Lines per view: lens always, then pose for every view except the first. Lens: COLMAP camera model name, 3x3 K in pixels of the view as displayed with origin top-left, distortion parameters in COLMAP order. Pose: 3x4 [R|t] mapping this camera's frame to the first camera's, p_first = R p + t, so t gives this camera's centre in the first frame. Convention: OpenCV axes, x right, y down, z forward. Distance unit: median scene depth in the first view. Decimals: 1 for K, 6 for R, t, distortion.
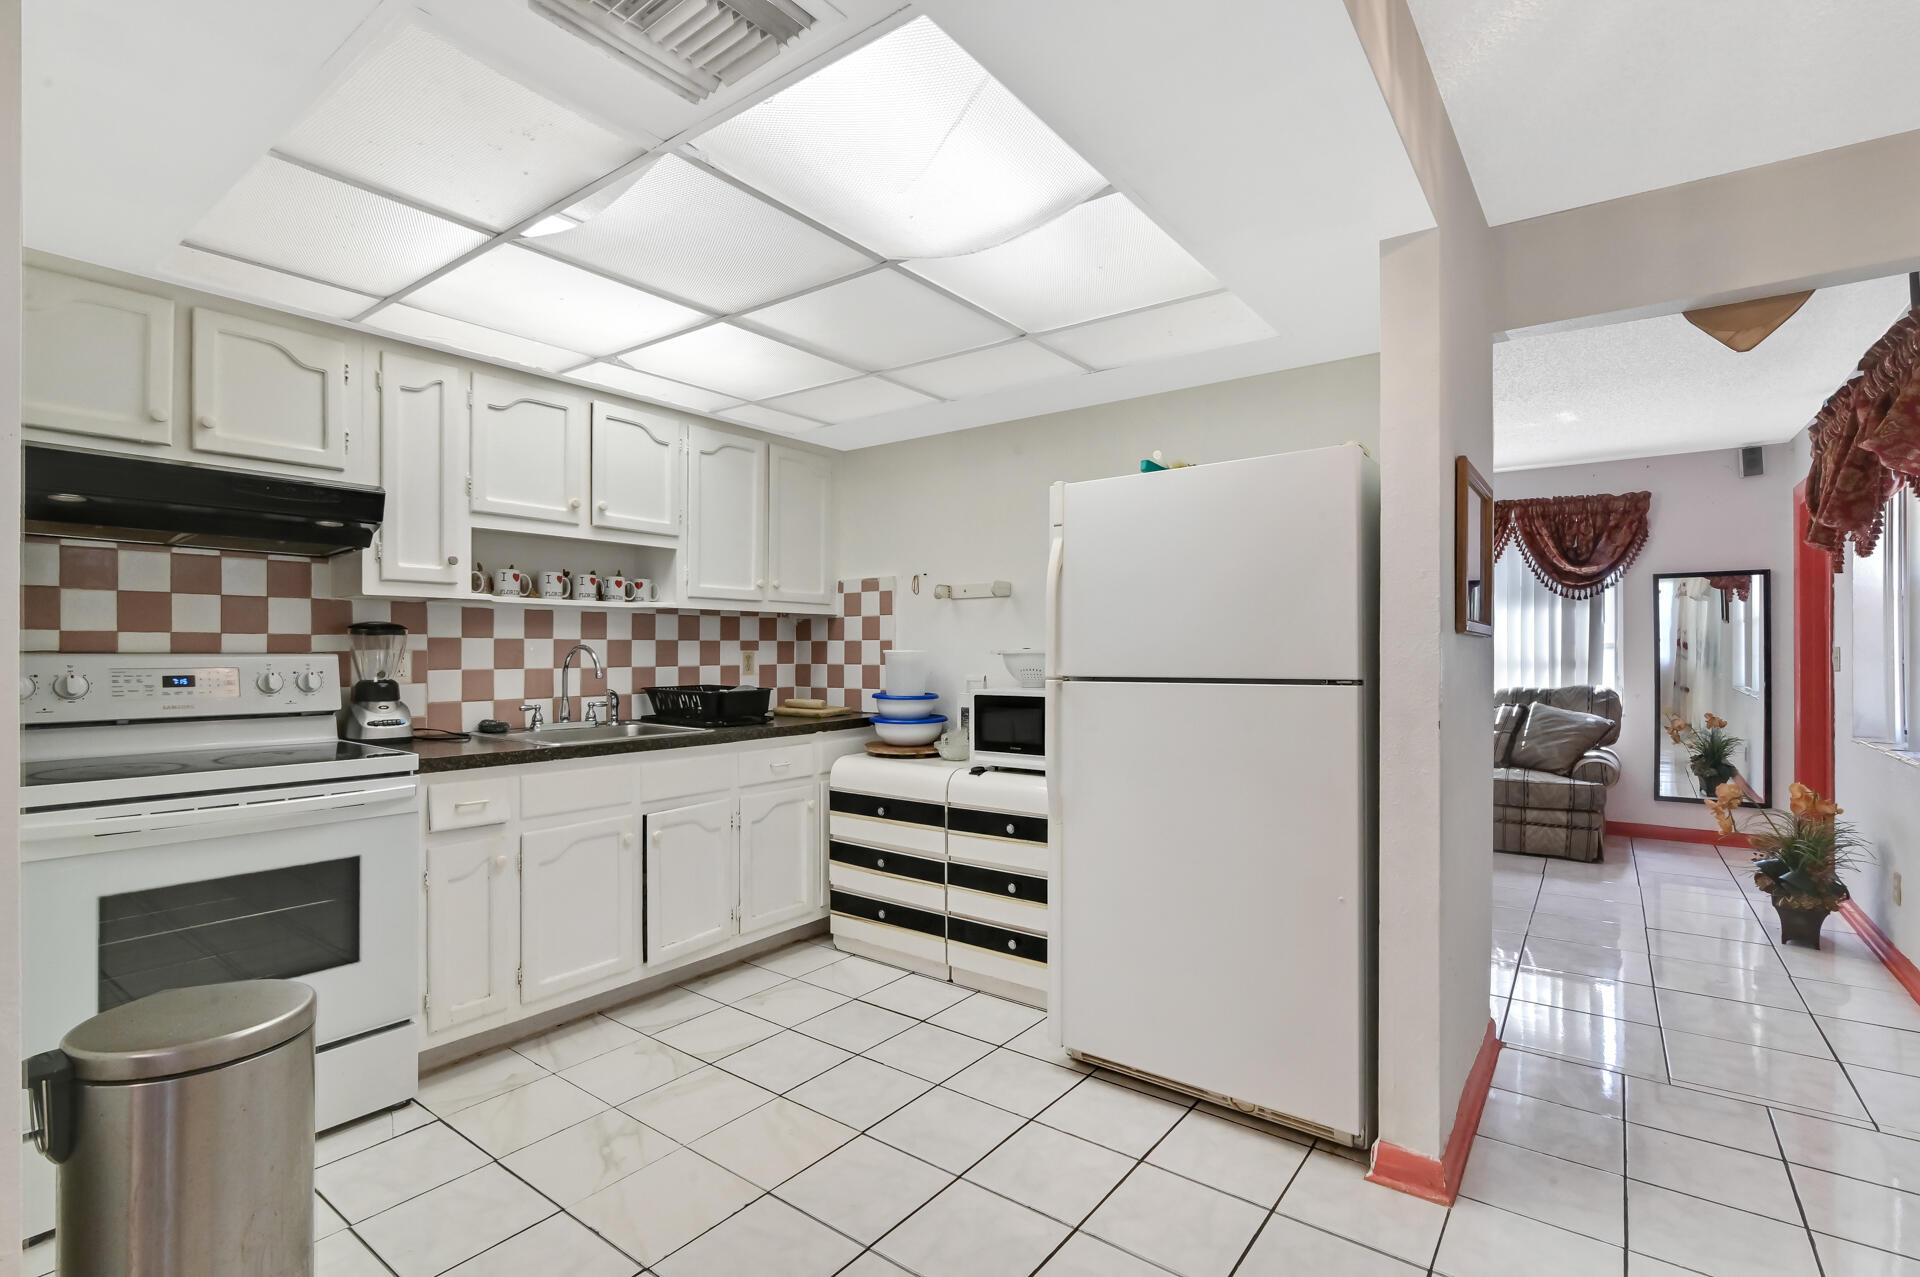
lens RADIAL K [[872.9, 0, 960.0], [0, 872.9, 638.5], [0, 0, 1]] dist [-0.001288, 0.000114]
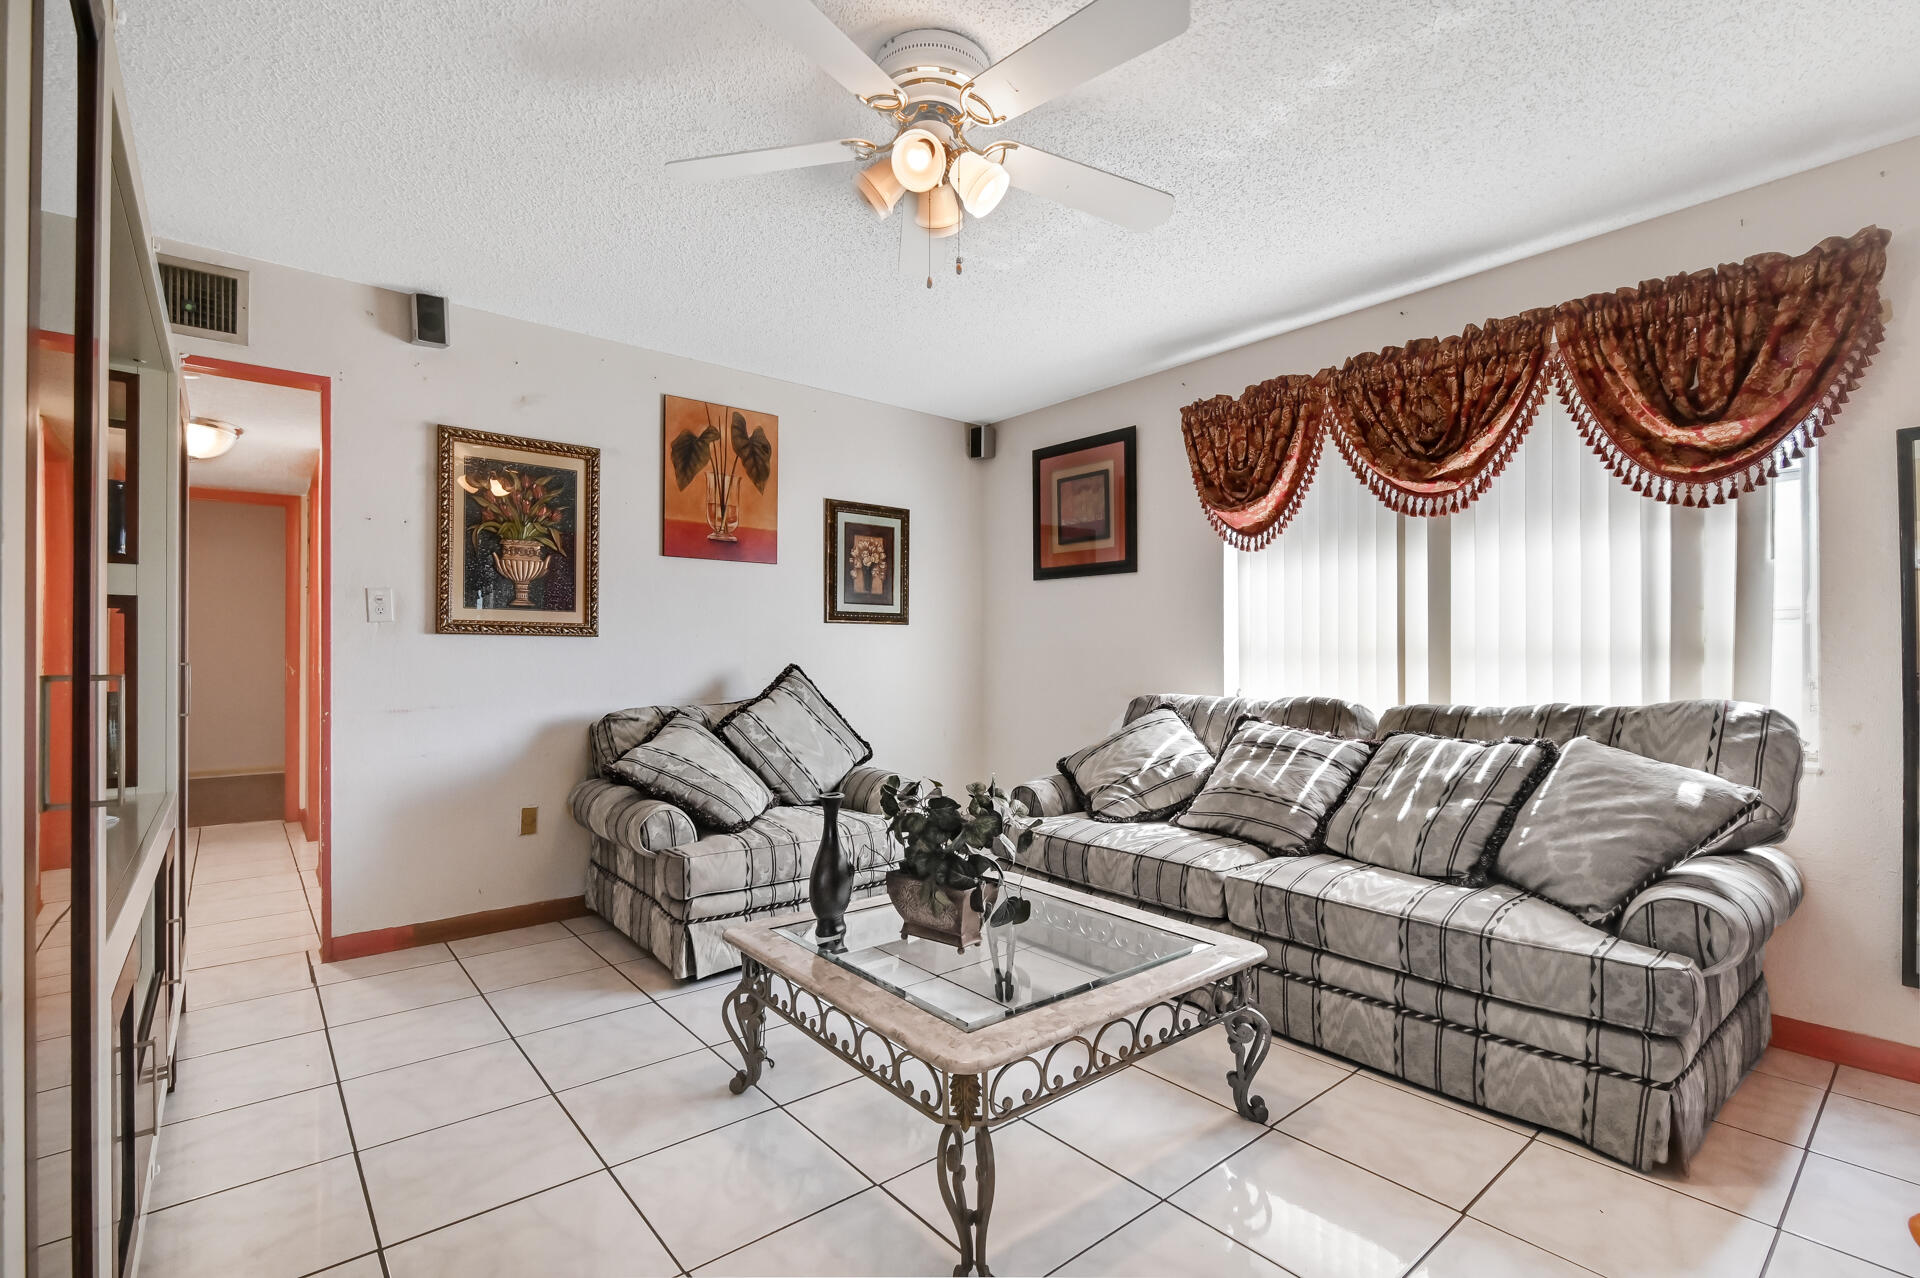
lens RADIAL K [[872.9, 0, 960.0], [0, 872.9, 639.0], [0, 0, 1]] dist [-0.001288, 0.000114]
pose [[0.970790, -0.003830, -0.239900, 0.462021], [0.002386, 0.999977, -0.006310, 0.025330], [0.239919, 0.005553, 0.970777, 0.494512]]
